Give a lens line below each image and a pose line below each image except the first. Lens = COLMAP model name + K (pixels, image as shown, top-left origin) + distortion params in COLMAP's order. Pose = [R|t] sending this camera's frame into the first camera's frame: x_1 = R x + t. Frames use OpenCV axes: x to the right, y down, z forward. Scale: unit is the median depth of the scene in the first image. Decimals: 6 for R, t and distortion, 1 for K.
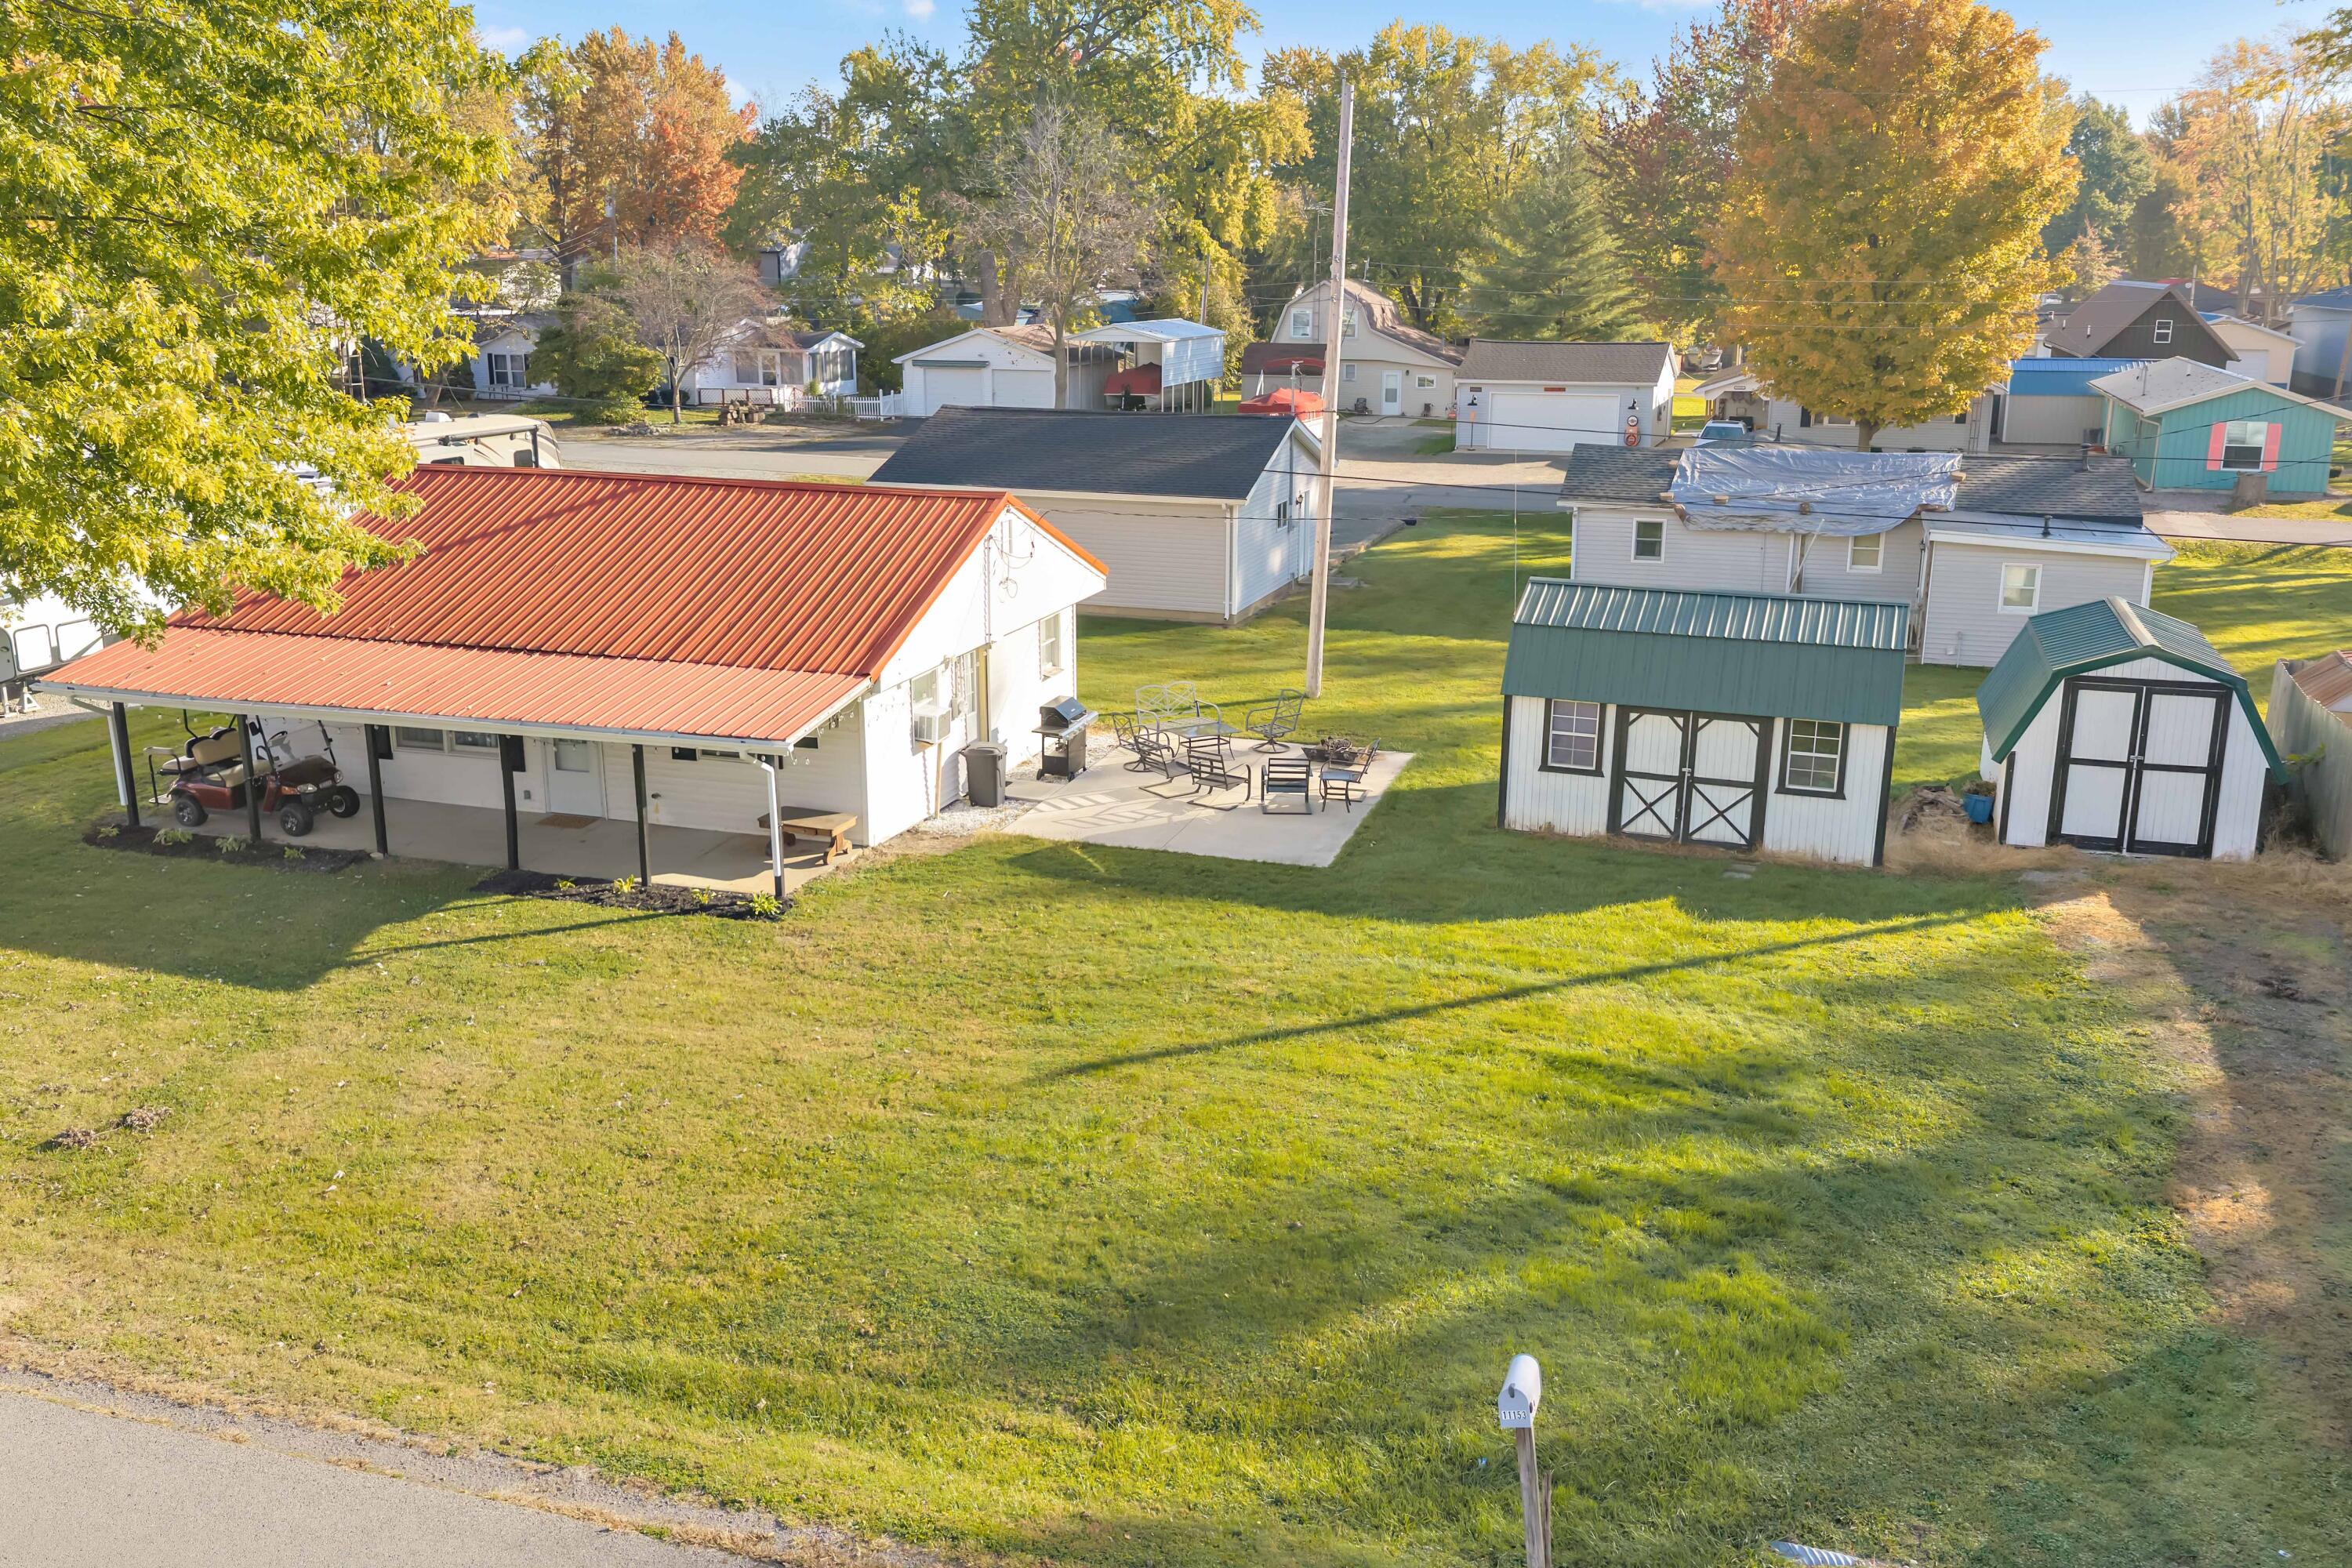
lens RADIAL K [[1991.9, 0, 1169.6], [0, 1991.9, 783.6], [0, 0, 1]] dist [0.016467, -0.024468]
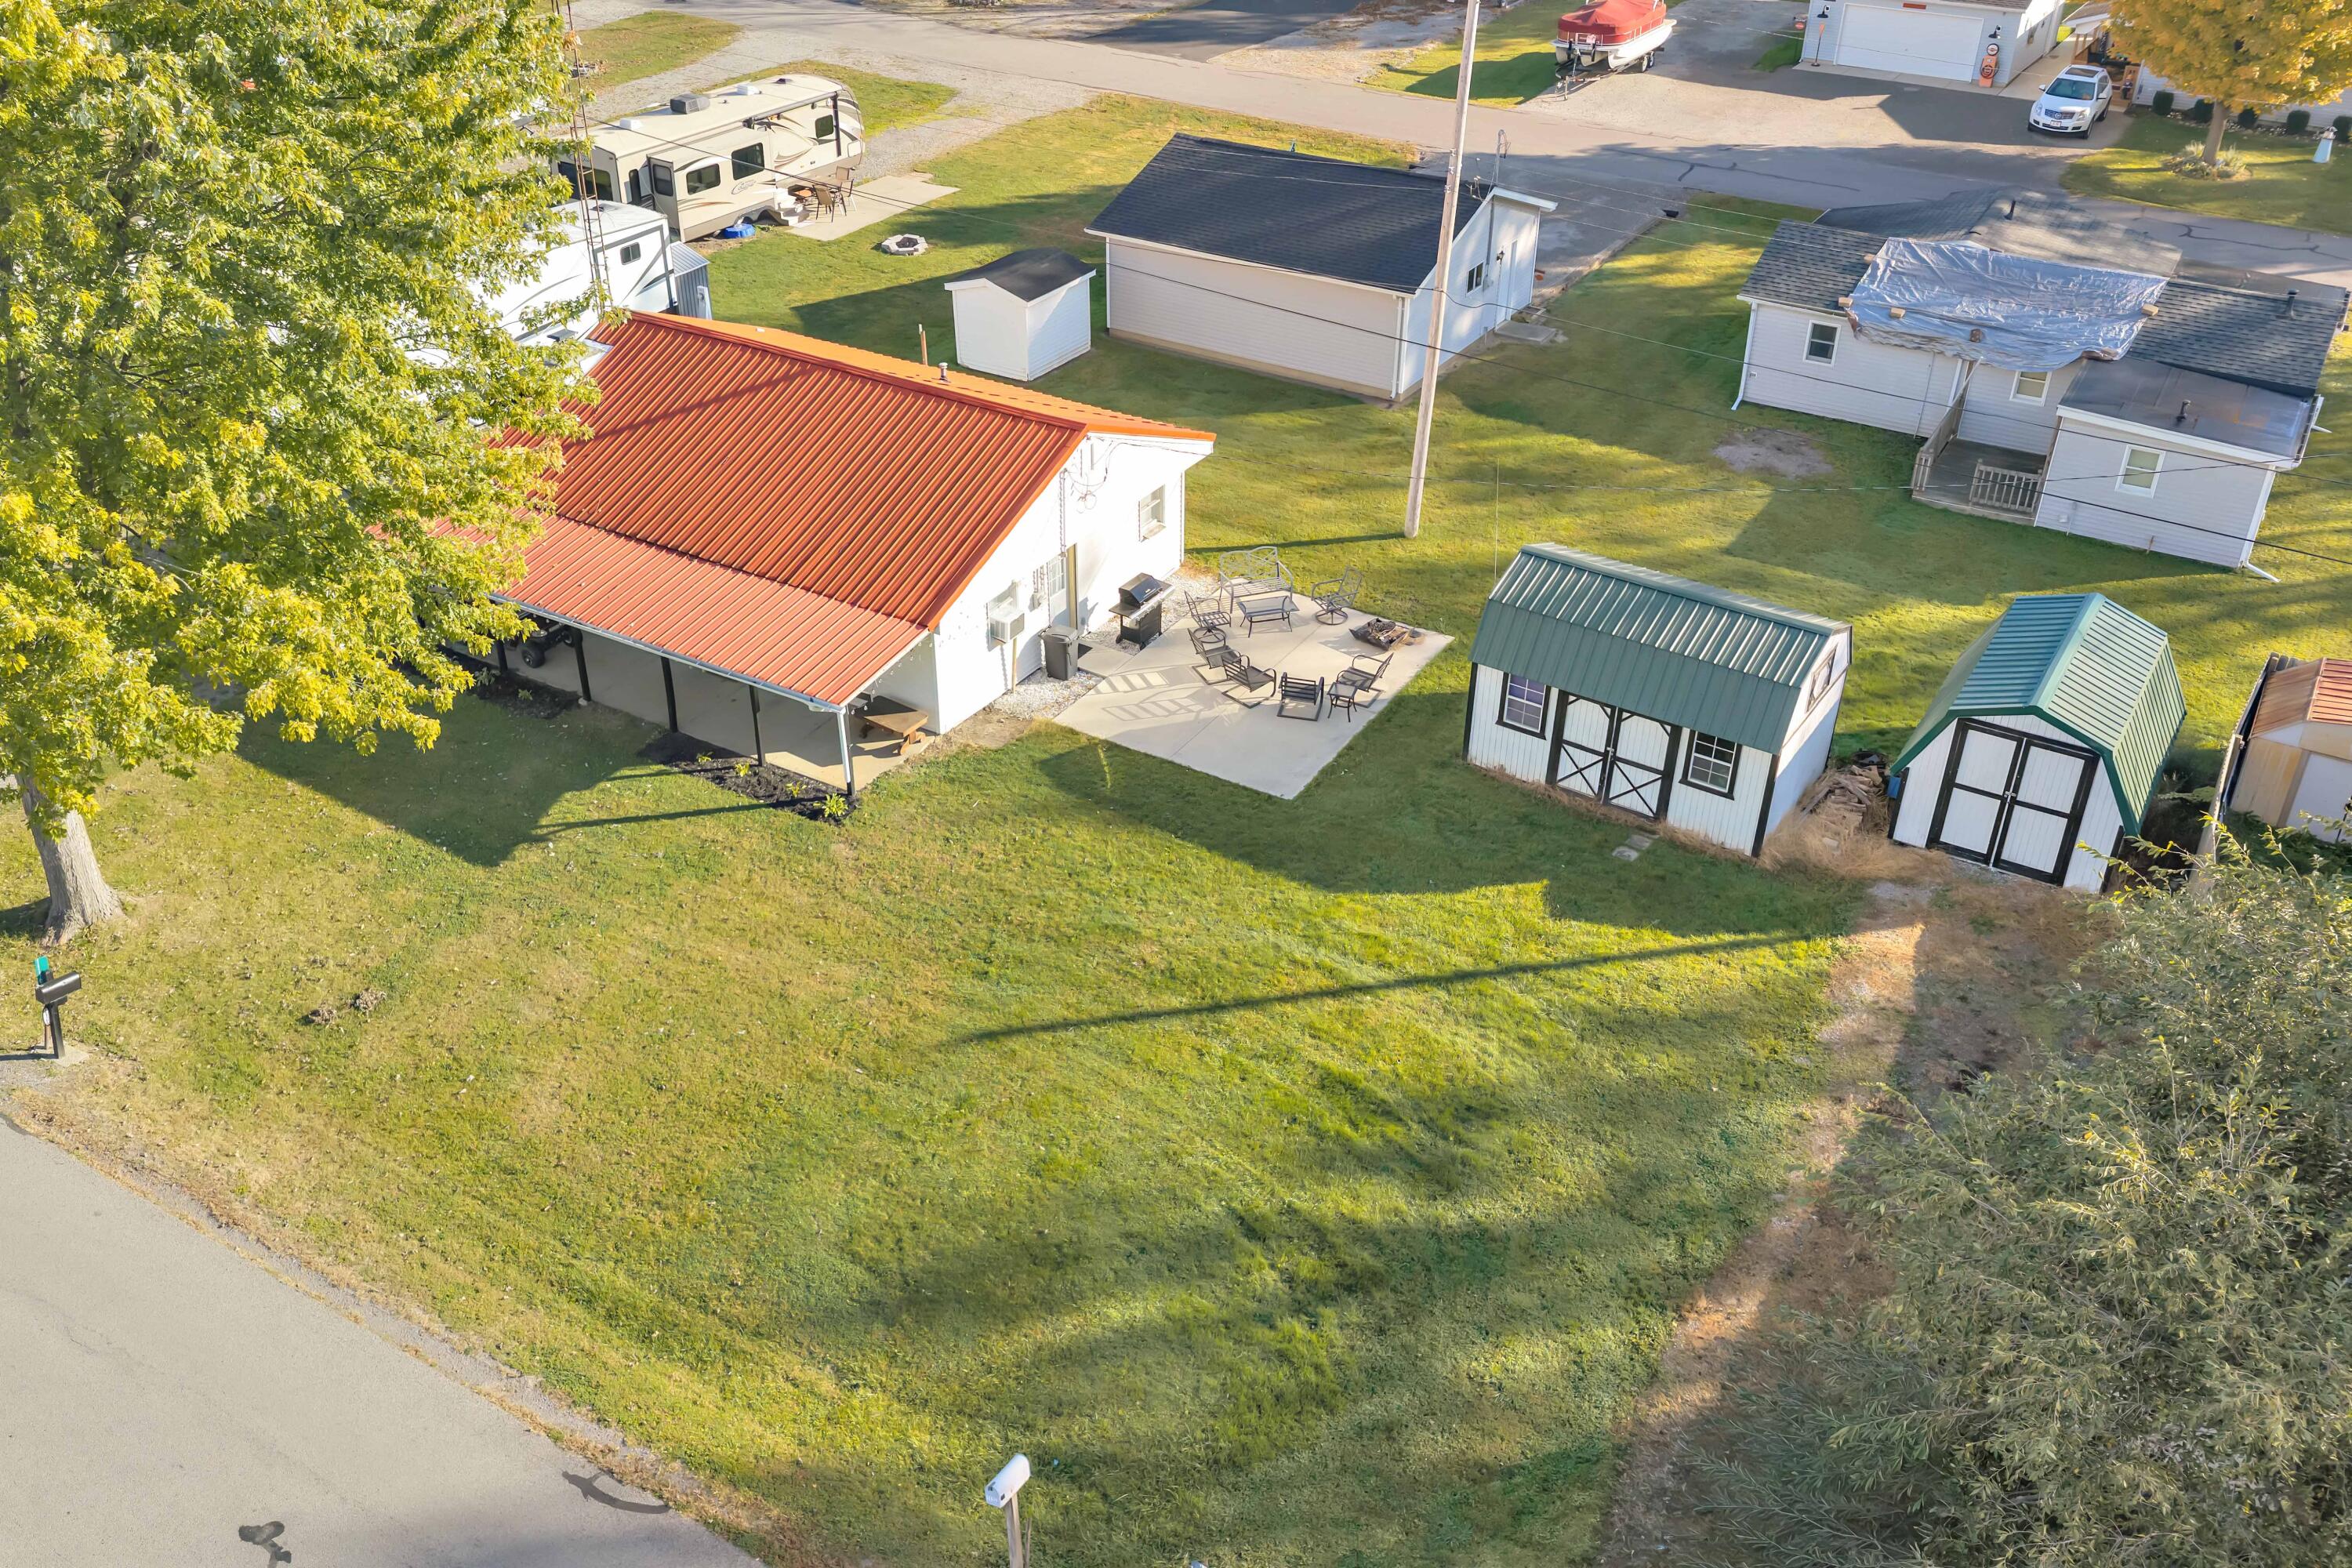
lens RADIAL K [[1991.9, 0, 1176.2], [0, 1991.9, 785.9], [0, 0, 1]] dist [0.016467, -0.024468]
pose [[0.972127, 0.129600, -0.195380, 0.250815], [-0.063963, 0.948324, 0.310790, -0.345799], [0.225562, -0.289631, 0.930181, -0.159765]]
